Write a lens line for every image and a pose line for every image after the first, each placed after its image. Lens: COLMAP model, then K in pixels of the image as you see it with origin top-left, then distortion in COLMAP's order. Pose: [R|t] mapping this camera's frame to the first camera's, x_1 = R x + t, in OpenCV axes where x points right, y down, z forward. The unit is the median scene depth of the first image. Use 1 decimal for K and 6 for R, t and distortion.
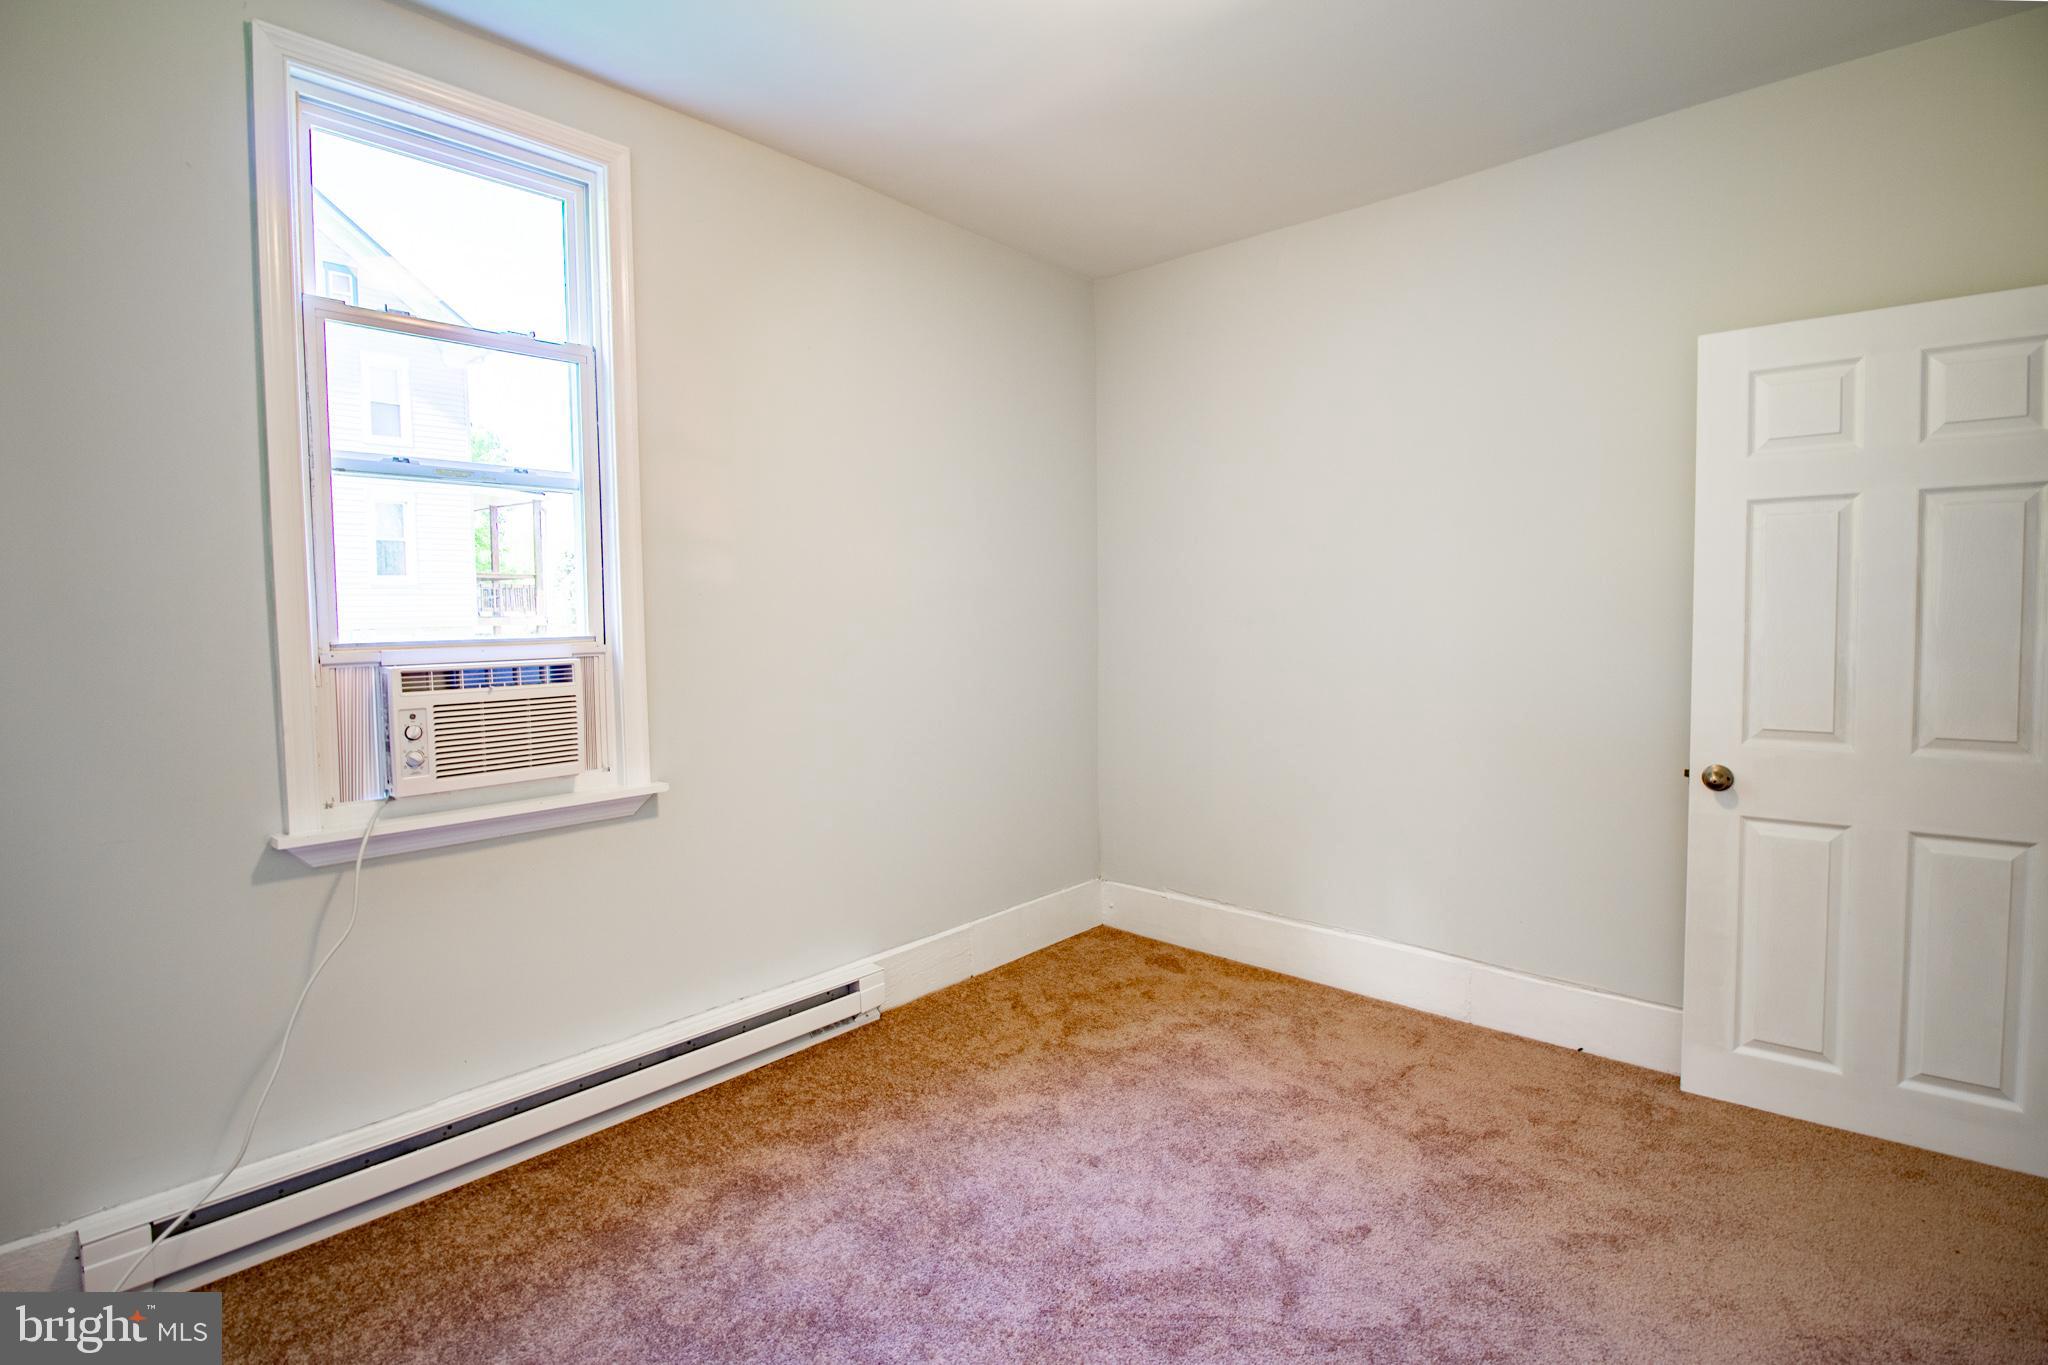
lens RADIAL K [[1016.9, 0, 1002.7], [0, 1016.9, 680.3], [0, 0, 1]] dist [0.000487, -0.002349]
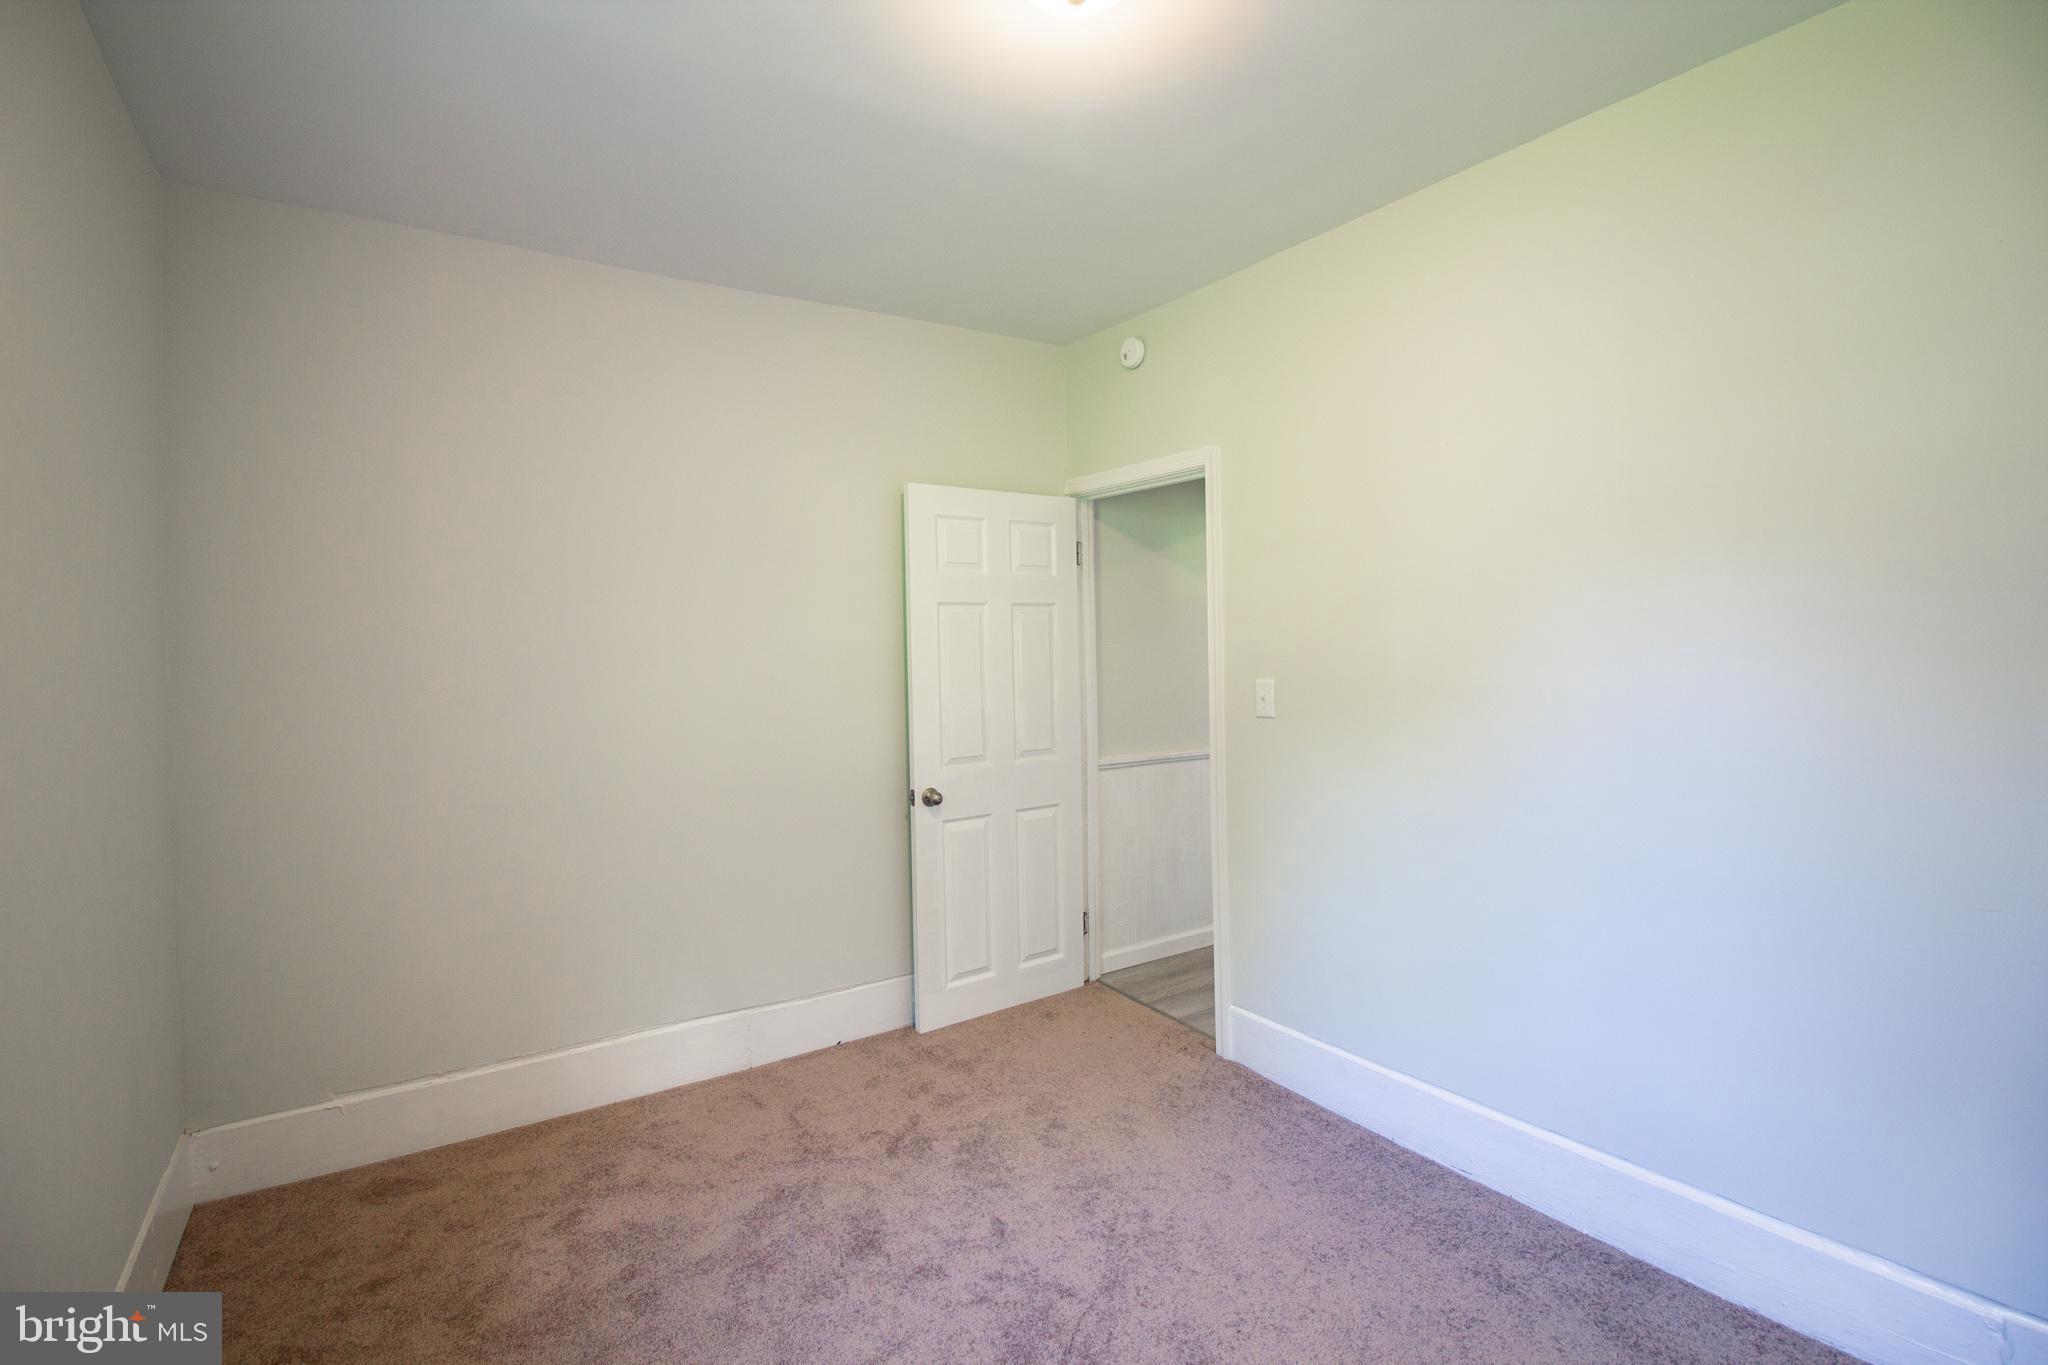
lens RADIAL K [[1016.9, 0, 1006.7], [0, 1016.9, 670.5], [0, 0, 1]] dist [0.000487, -0.002349]
pose [[0.205450, -0.016022, 0.978536, -0.638692], [0.084566, 0.996417, -0.001440, -0.066306], [-0.975007, 0.083047, 0.206069, 0.588871]]
